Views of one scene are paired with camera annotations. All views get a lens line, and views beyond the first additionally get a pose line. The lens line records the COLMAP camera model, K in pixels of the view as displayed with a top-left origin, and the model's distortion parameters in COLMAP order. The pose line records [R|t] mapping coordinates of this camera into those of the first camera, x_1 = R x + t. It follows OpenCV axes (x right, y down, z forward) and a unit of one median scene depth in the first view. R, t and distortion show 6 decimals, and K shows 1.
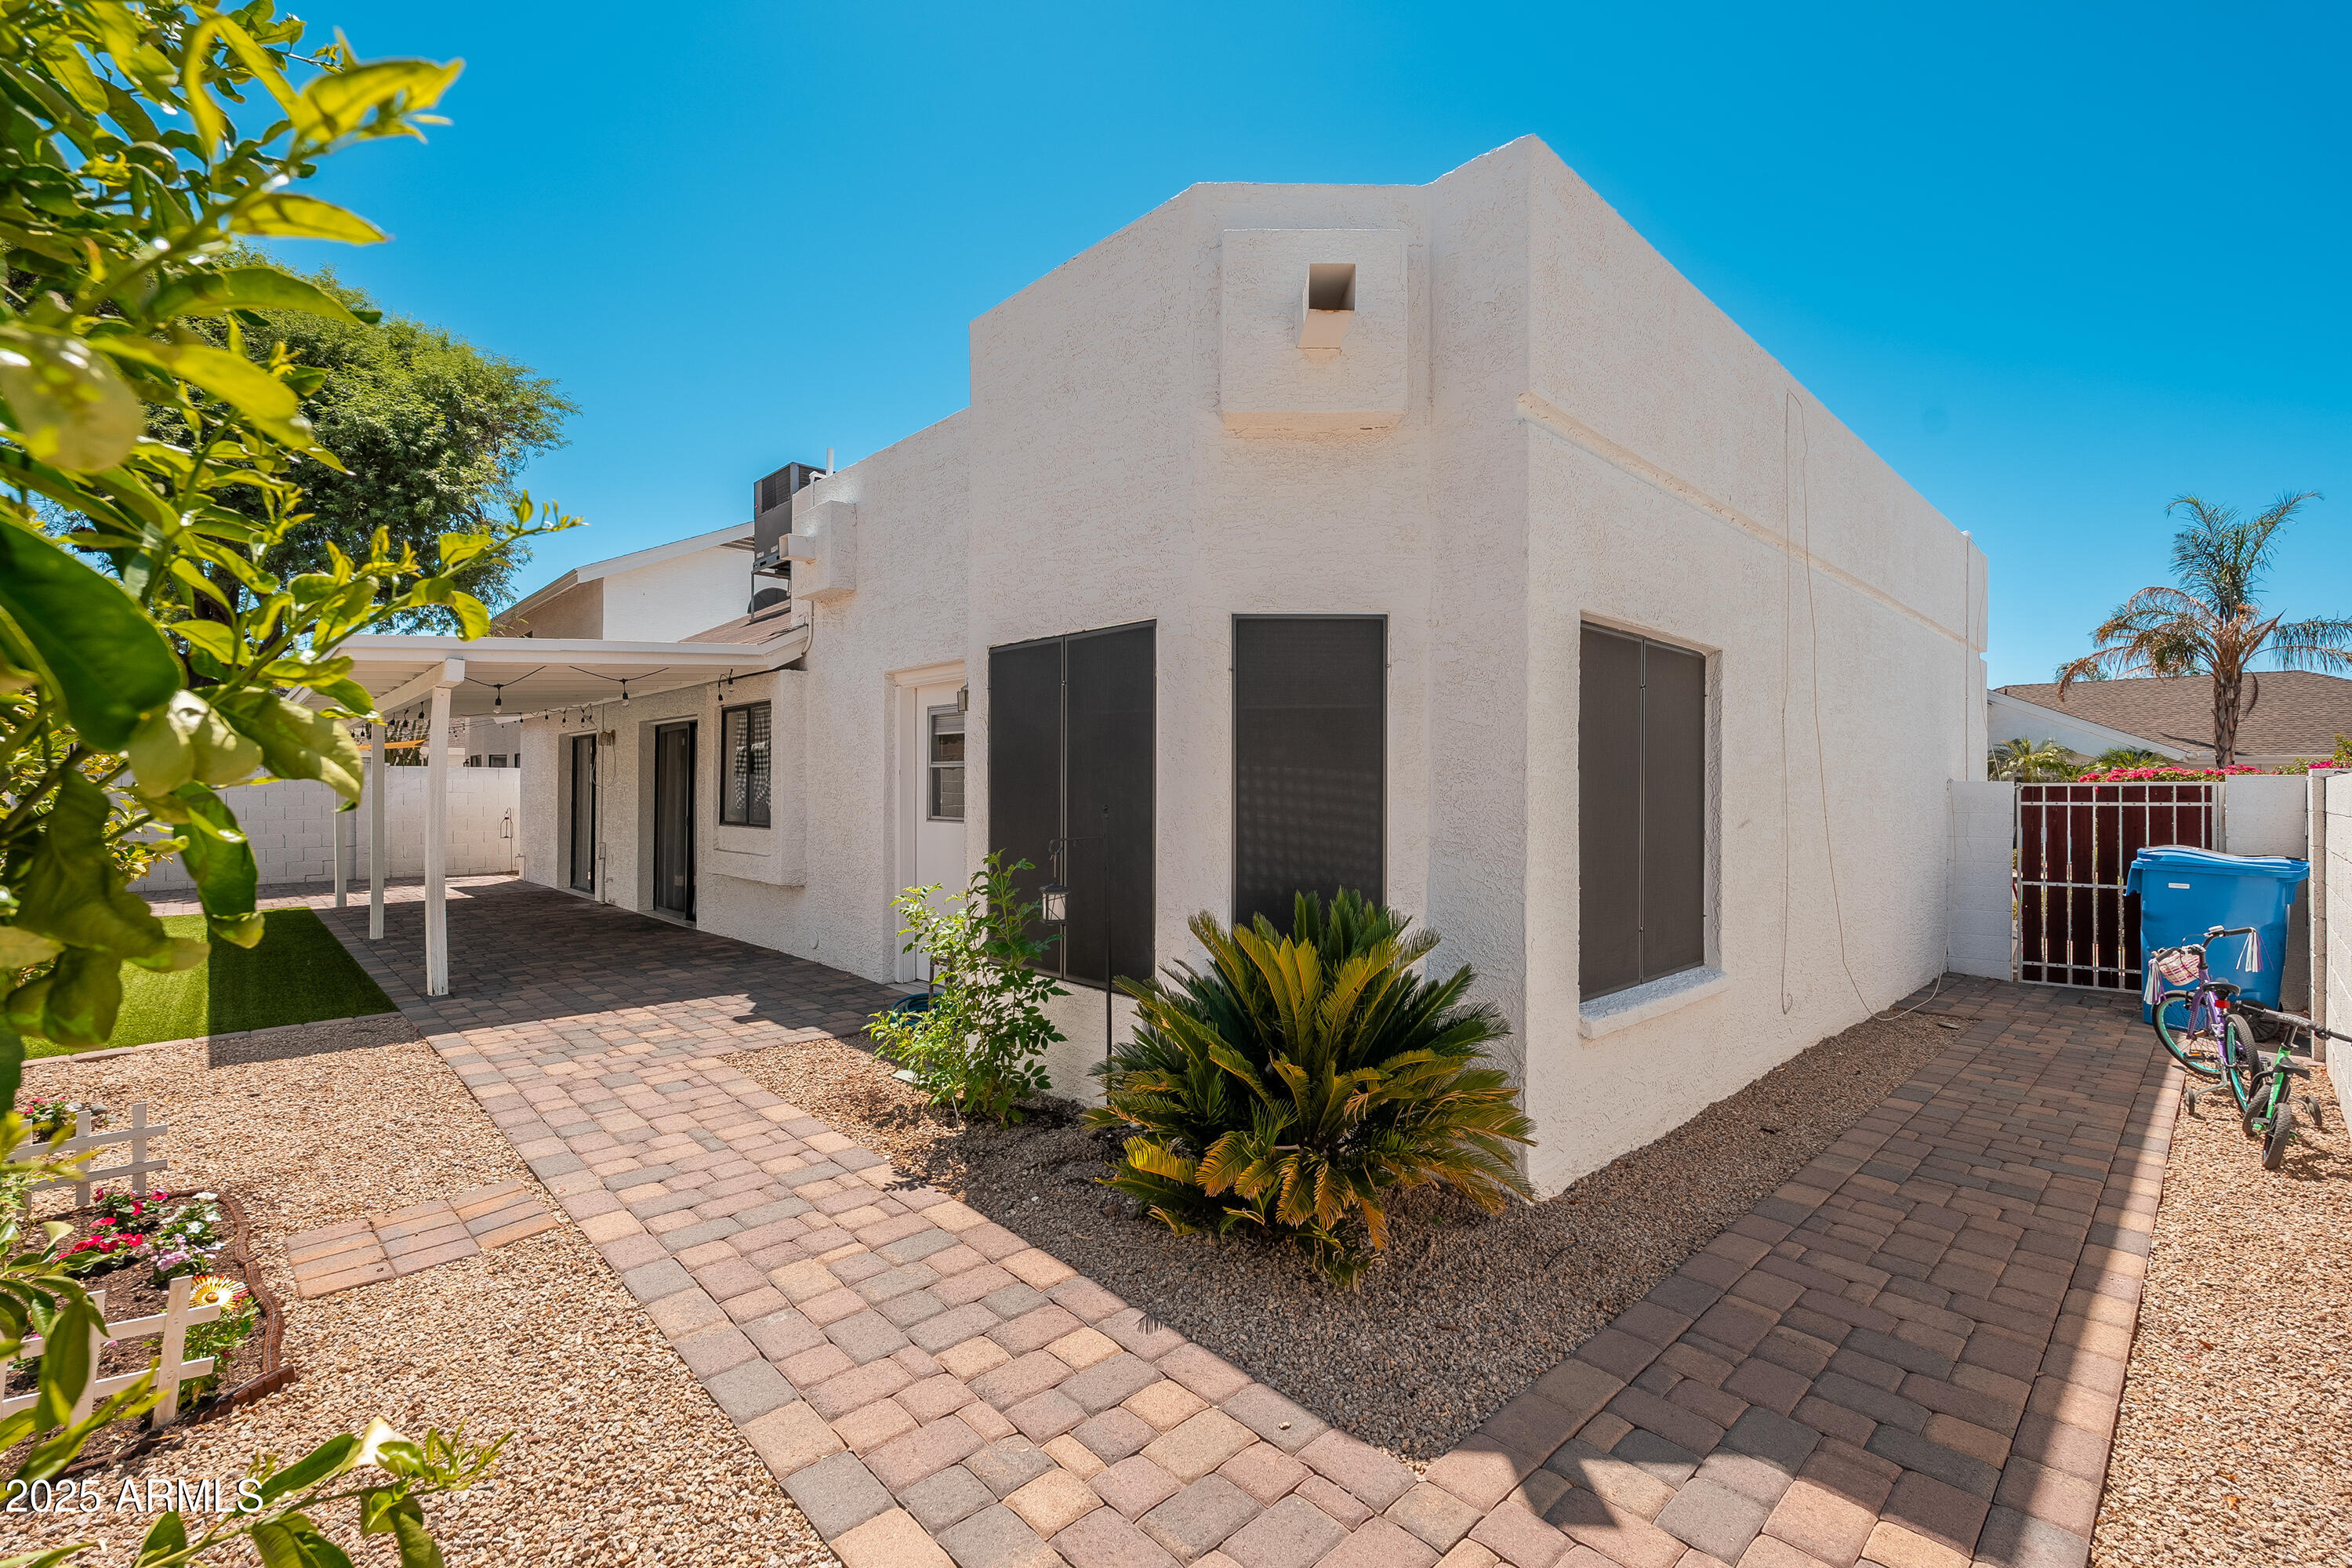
lens RADIAL K [[1032.8, 0, 1172.5], [0, 1032.8, 780.0], [0, 0, 1]] dist [-0.004657, -0.000242]
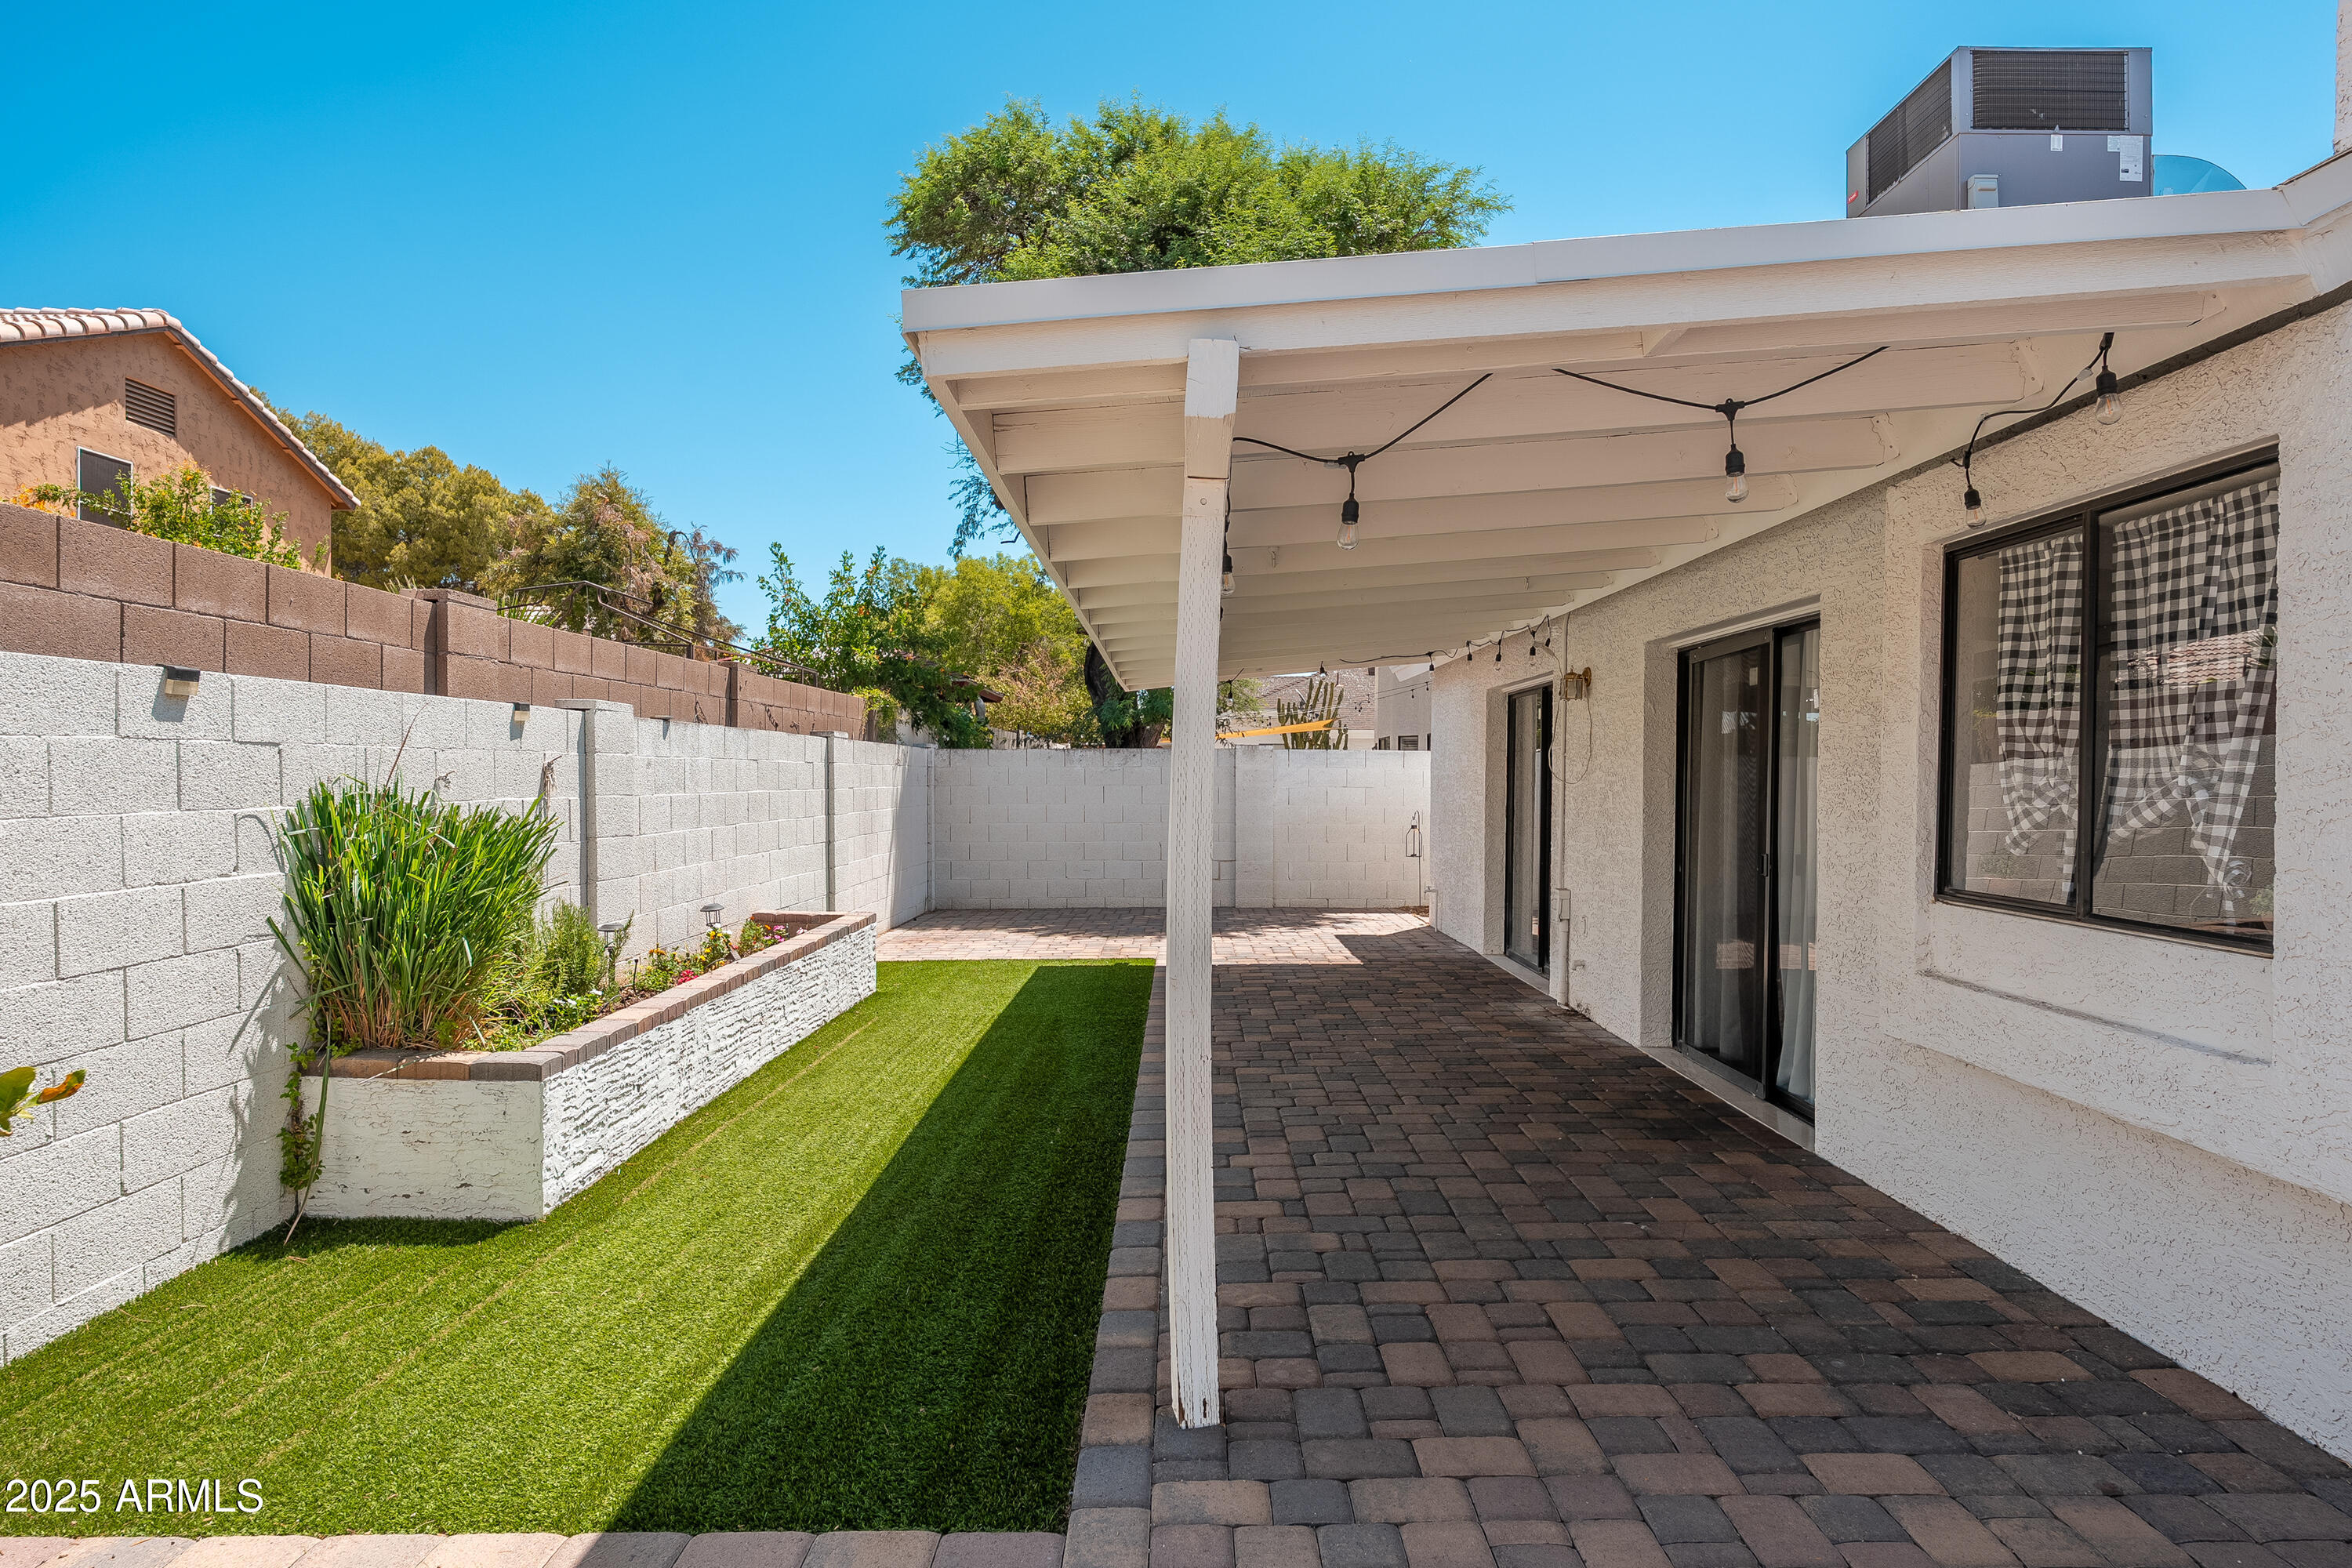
lens RADIAL K [[1336.7, 0, 1174.3], [0, 1336.7, 781.3], [0, 0, 1]] dist [-0.001542, -0.000111]
pose [[0.726372, 0.004605, -0.687287, -0.223978], [0.002102, 0.999958, 0.008921, 0.000545], [0.687299, -0.007924, 0.726332, 0.361456]]
